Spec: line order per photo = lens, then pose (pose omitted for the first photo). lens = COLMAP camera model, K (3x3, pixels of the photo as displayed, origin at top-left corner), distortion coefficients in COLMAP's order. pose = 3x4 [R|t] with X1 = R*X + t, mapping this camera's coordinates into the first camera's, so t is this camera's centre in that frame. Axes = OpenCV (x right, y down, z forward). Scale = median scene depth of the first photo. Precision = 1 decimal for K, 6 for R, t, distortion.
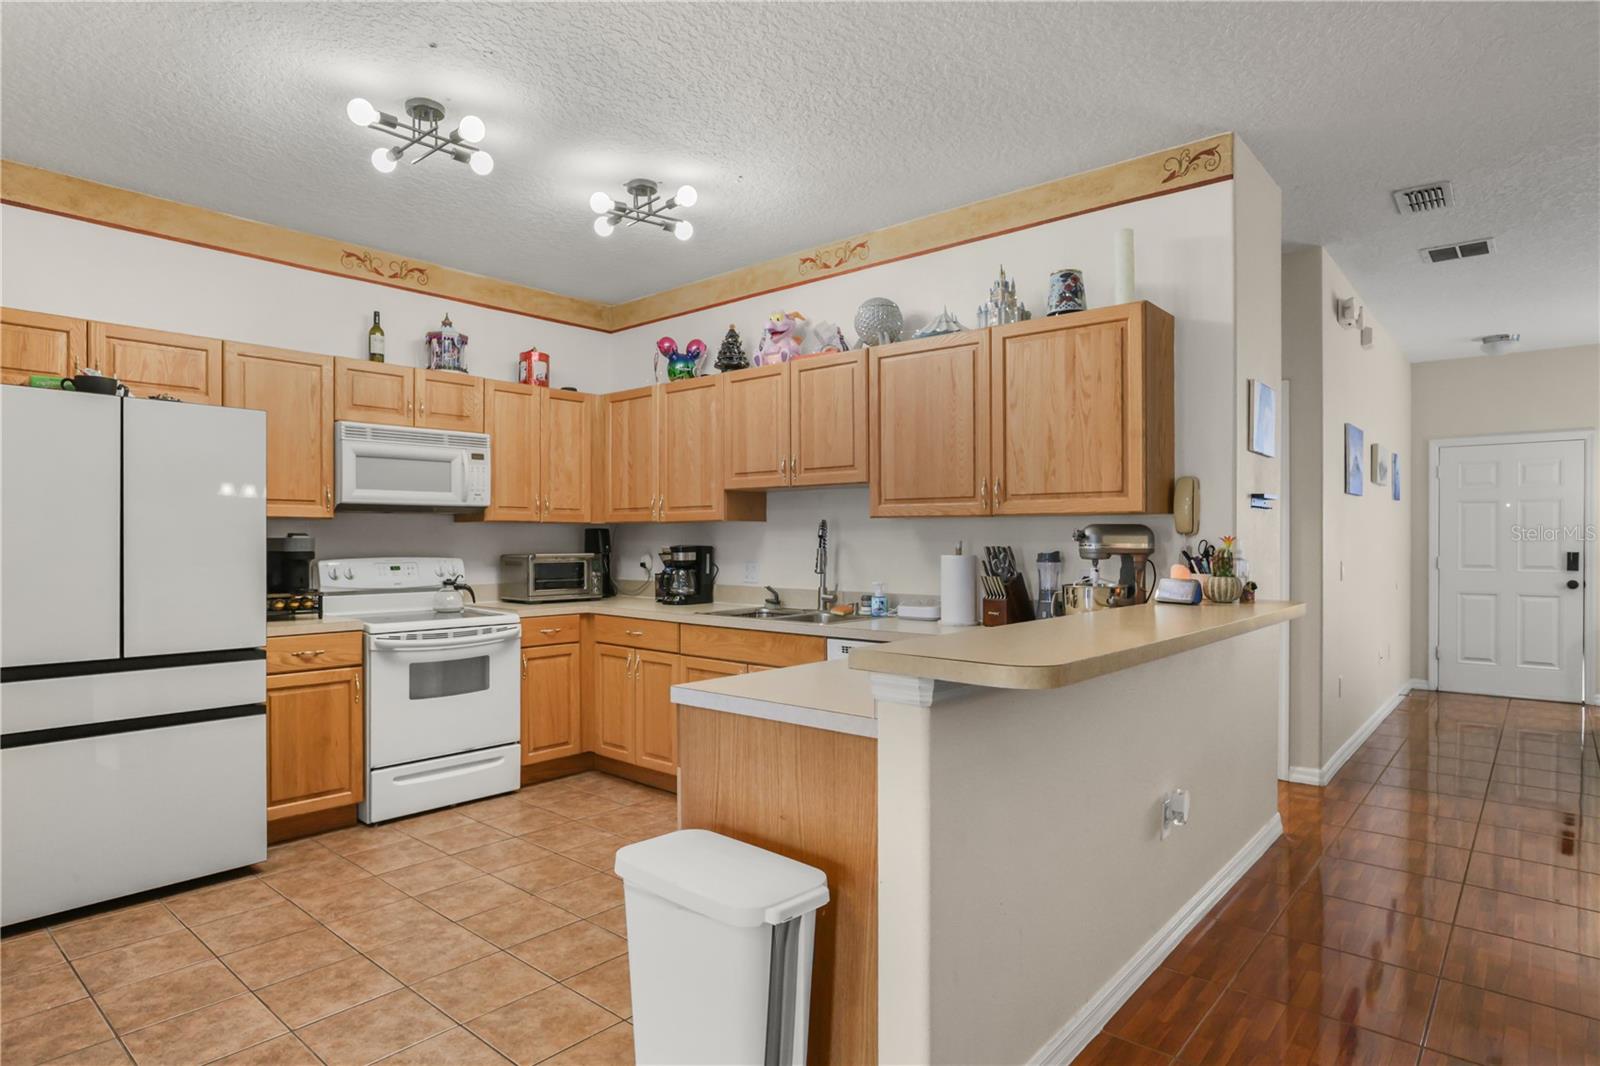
lens RADIAL K [[891.9, 0, 789.9], [0, 891.9, 547.0], [0, 0, 1]] dist [-0.042933, 0.020658]
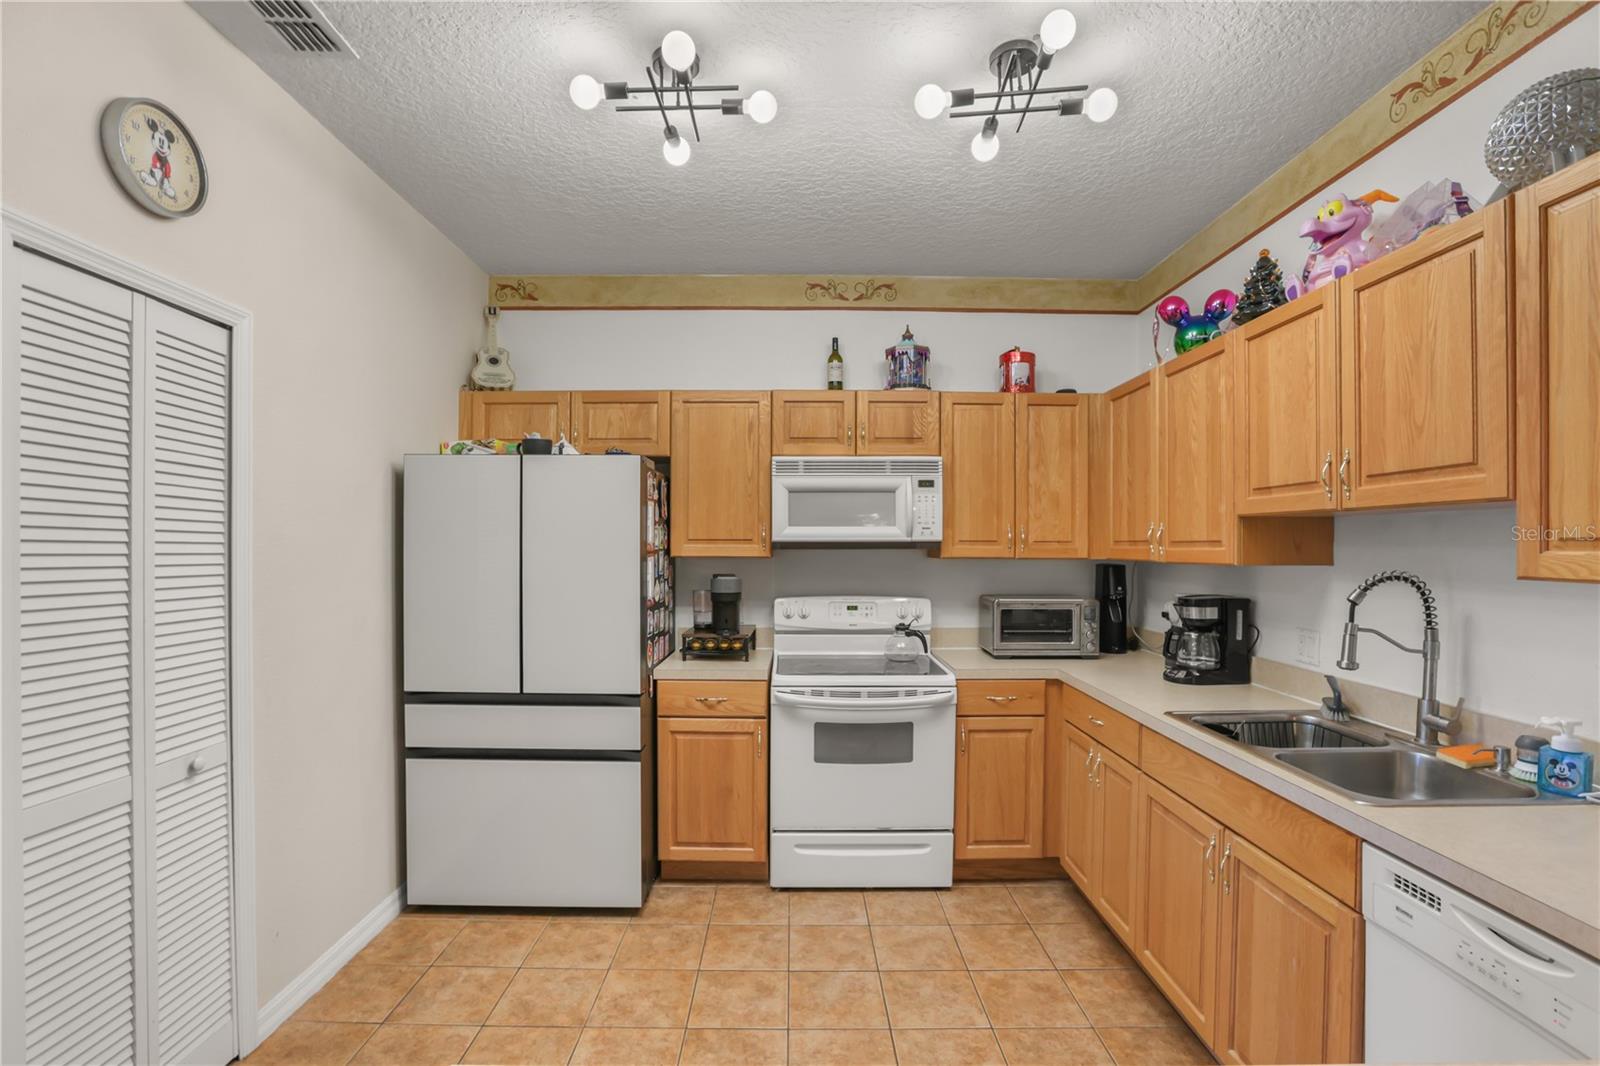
lens RADIAL K [[734.4, 0, 798.5], [0, 734.4, 548.8], [0, 0, 1]] dist [-0.053927, 0.016439]
pose [[0.659736, 0.007148, -0.751463, 0.108930], [-0.007634, 0.999967, 0.002809, -0.042719], [0.751459, 0.003883, 0.659769, 0.469761]]
